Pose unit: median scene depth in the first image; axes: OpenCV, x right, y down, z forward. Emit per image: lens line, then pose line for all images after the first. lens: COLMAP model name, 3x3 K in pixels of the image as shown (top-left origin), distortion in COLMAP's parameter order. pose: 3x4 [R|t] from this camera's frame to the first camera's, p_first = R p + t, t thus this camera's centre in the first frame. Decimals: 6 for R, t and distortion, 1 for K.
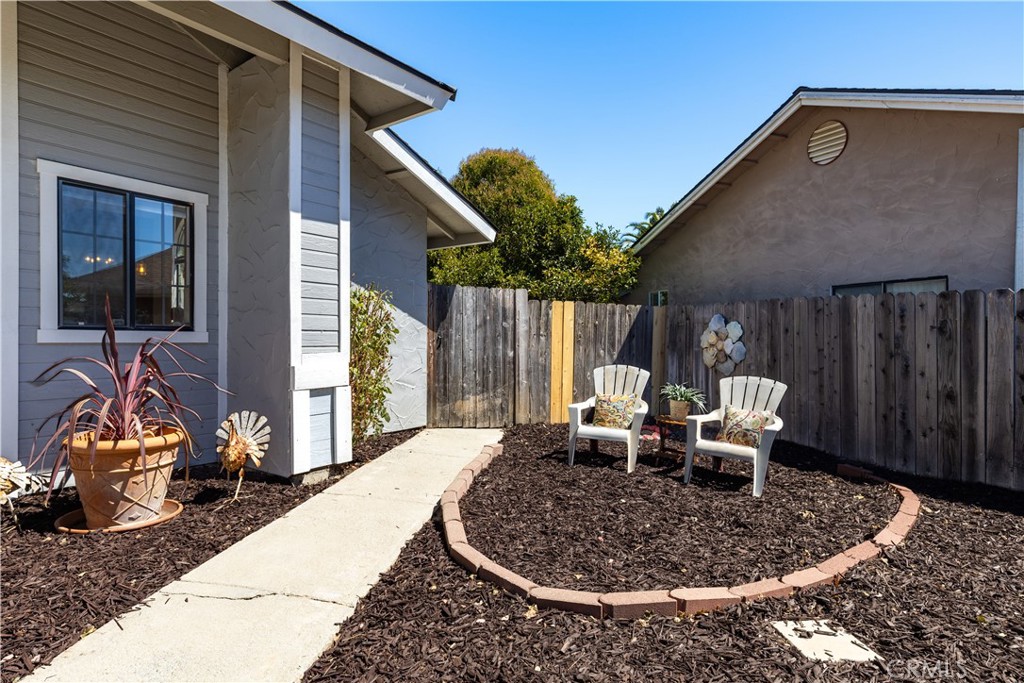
lens RADIAL K [[545.9, 0, 508.9], [0, 545.9, 343.4], [0, 0, 1]] dist [0.001382, -0.000748]
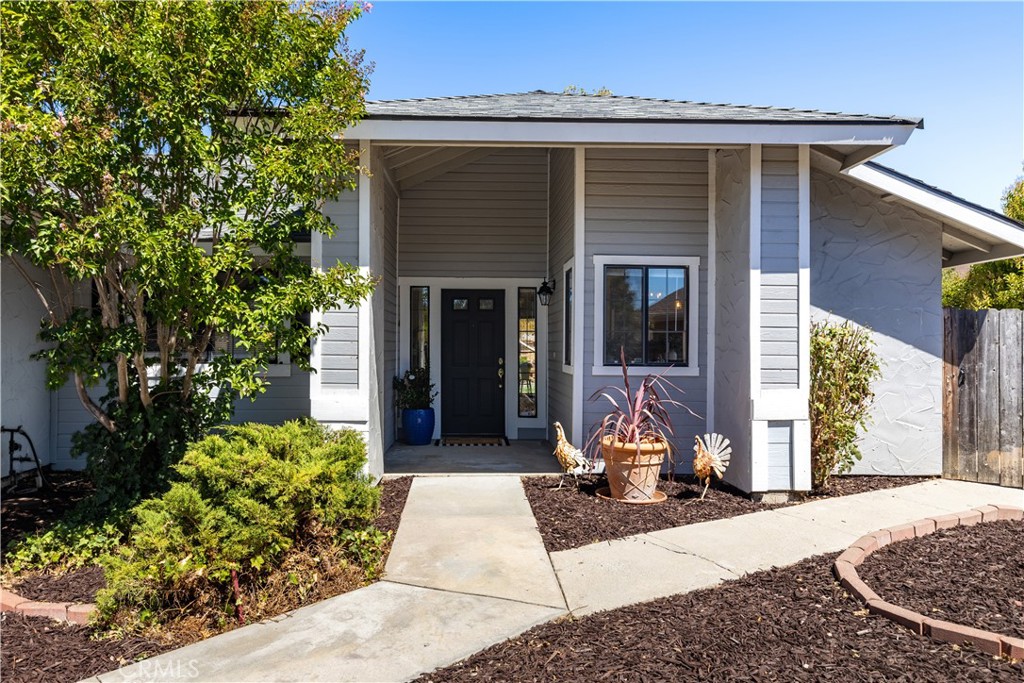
lens RADIAL K [[712.4, 0, 504.1], [0, 712.4, 341.9], [0, 0, 1]] dist [0.021712, -0.000505]
pose [[0.626697, -0.005483, -0.779244, 0.377586], [-0.011623, 0.999798, -0.016382, -0.040703], [0.779176, 0.019323, 0.626507, -0.312525]]
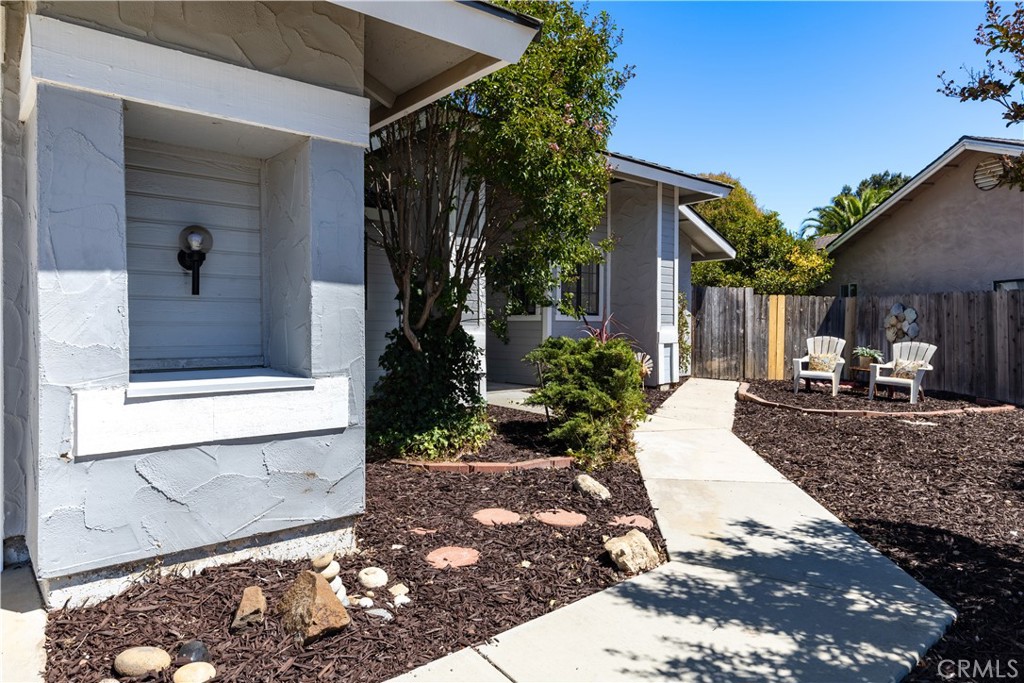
lens RADIAL K [[632.7, 0, 503.1], [0, 632.7, 330.1], [0, 0, 1]] dist [0.006509, -0.004627]
pose [[0.975091, 0.000479, -0.221804, -0.347009], [-0.002308, 0.999965, -0.007988, 0.043925], [0.221792, 0.008301, 0.975059, -1.161252]]
